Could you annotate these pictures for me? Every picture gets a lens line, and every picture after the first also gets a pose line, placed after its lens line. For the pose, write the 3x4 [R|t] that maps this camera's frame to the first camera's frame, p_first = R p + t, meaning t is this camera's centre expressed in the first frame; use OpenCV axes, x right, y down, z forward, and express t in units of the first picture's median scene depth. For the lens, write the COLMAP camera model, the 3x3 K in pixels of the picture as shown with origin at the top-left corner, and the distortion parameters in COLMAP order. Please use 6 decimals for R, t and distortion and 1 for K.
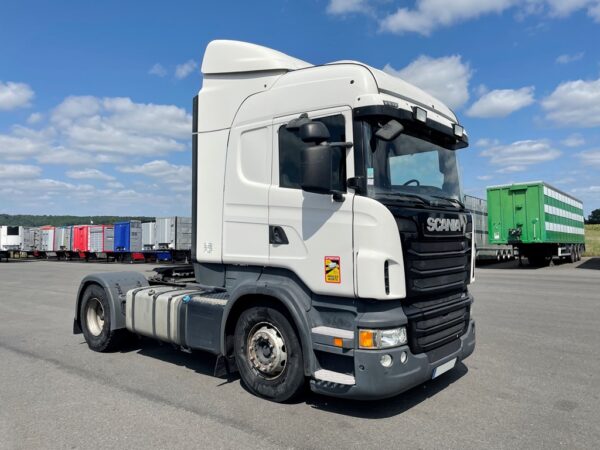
lens RADIAL K [[448.5, 0, 302.1], [0, 448.5, 228.0], [0, 0, 1]] dist [0.086693, -0.105842]
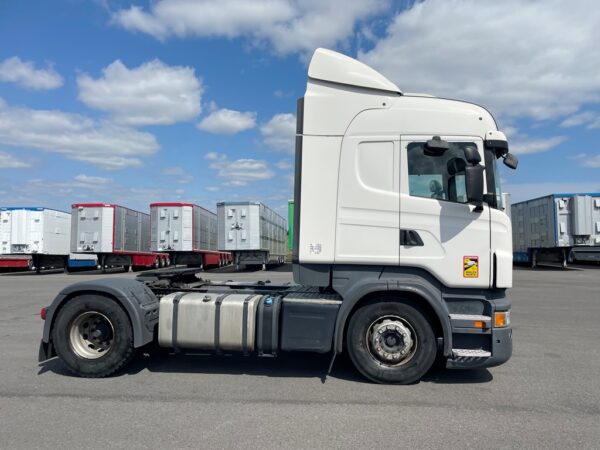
lens RADIAL K [[448.5, 0, 302.1], [0, 448.5, 228.0], [0, 0, 1]] dist [0.086693, -0.105842]
pose [[0.833735, 0.034685, 0.551074, -0.908439], [-0.026379, 0.999388, -0.022994, 0.024213], [-0.551534, 0.004634, 0.834140, 0.189711]]
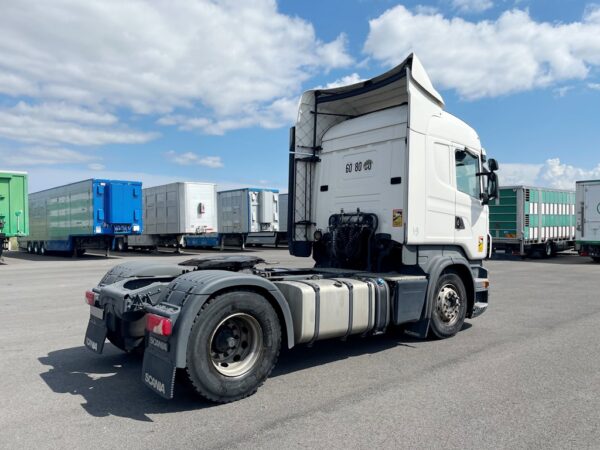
lens RADIAL K [[448.5, 0, 302.1], [0, 448.5, 228.0], [0, 0, 1]] dist [0.086693, -0.105842]
pose [[0.162795, 0.021912, 0.986417, -1.593064], [-0.029097, 0.999425, -0.017399, 0.072881], [-0.986231, -0.025869, 0.163339, 1.251256]]
